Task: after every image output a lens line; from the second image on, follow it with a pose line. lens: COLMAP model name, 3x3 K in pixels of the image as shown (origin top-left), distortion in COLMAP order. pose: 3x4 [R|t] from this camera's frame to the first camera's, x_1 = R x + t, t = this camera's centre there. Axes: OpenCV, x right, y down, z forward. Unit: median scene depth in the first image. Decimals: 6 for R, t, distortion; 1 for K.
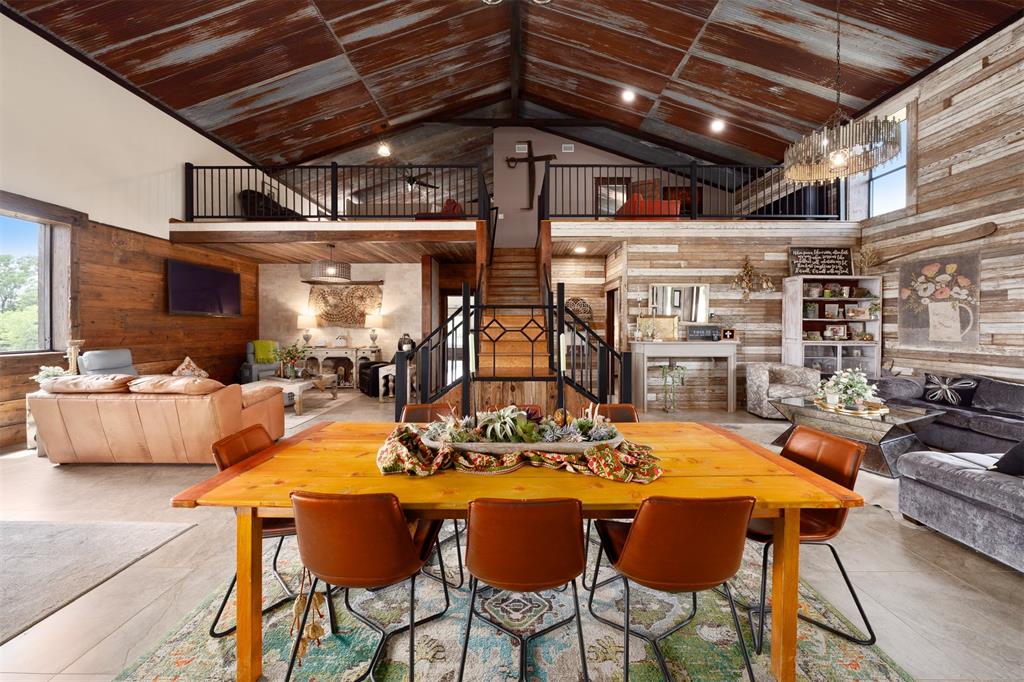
lens RADIAL K [[353.6, 0, 514.1], [0, 353.6, 328.0], [0, 0, 1]] dist [-0.000413, 0.000249]
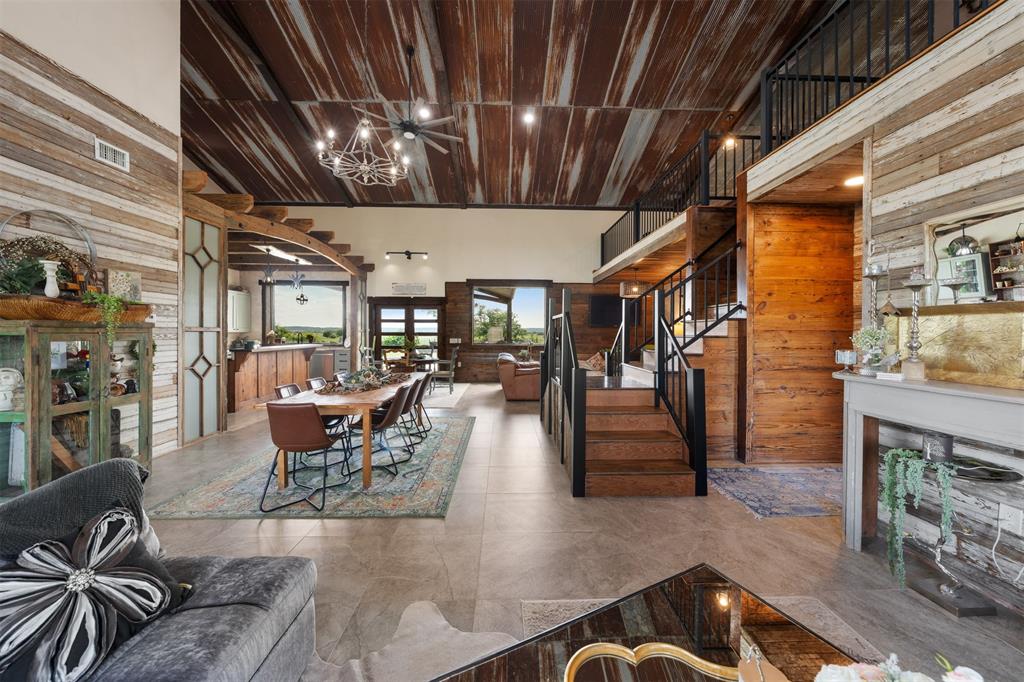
lens RADIAL K [[353.6, 0, 515.6], [0, 353.6, 334.5], [0, 0, 1]] dist [-0.000413, 0.000249]
pose [[0.045970, 0.005777, -0.998926, 0.692720], [-0.011584, 0.999919, 0.005249, -0.005299], [0.998876, 0.011331, 0.046033, 0.535057]]
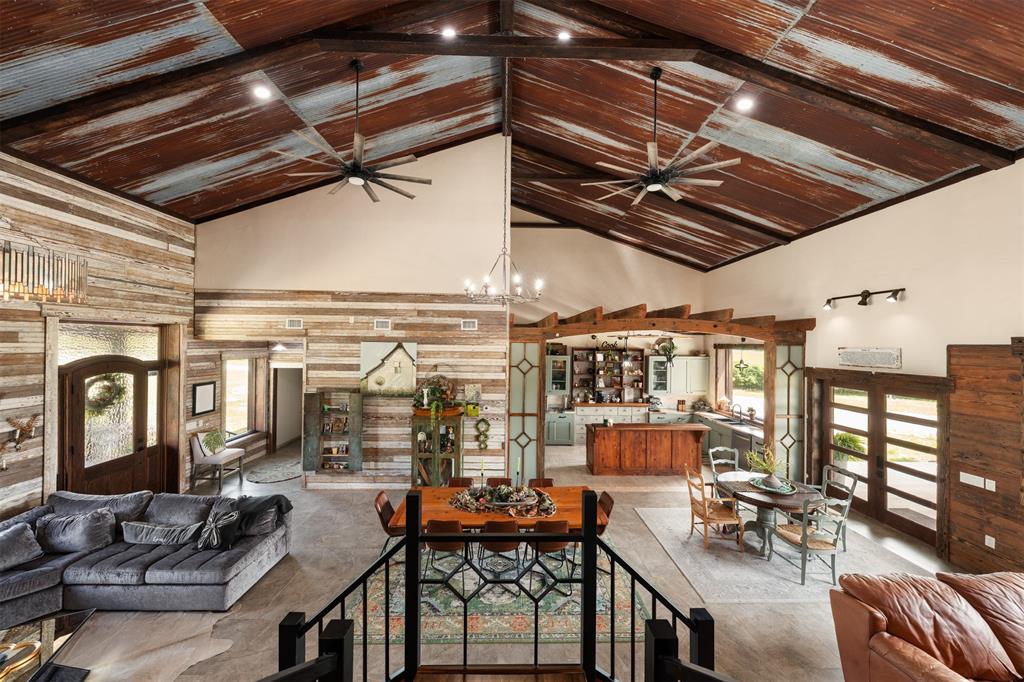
lens RADIAL K [[353.6, 0, 515.2], [0, 353.6, 342.0], [0, 0, 1]] dist [-0.000413, 0.000249]
pose [[-0.999323, -0.012601, -0.034579, -0.001053], [-0.012753, 0.999910, 0.004192, -0.231669], [0.034523, 0.004630, -0.999393, 1.000366]]
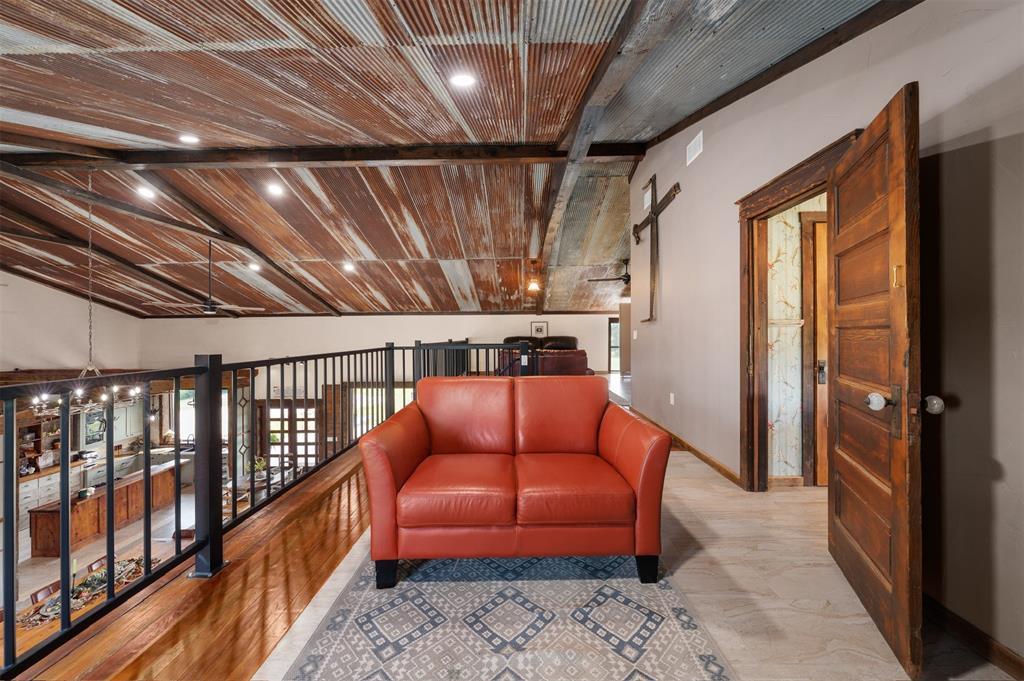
lens RADIAL K [[353.6, 0, 516.9], [0, 353.6, 335.1], [0, 0, 1]] dist [-0.000413, 0.000249]
pose [[-0.004713, -0.002848, -0.999985, 0.802080], [-0.003495, 0.999990, -0.002831, -0.478403], [0.999983, 0.003482, -0.004723, 1.254412]]
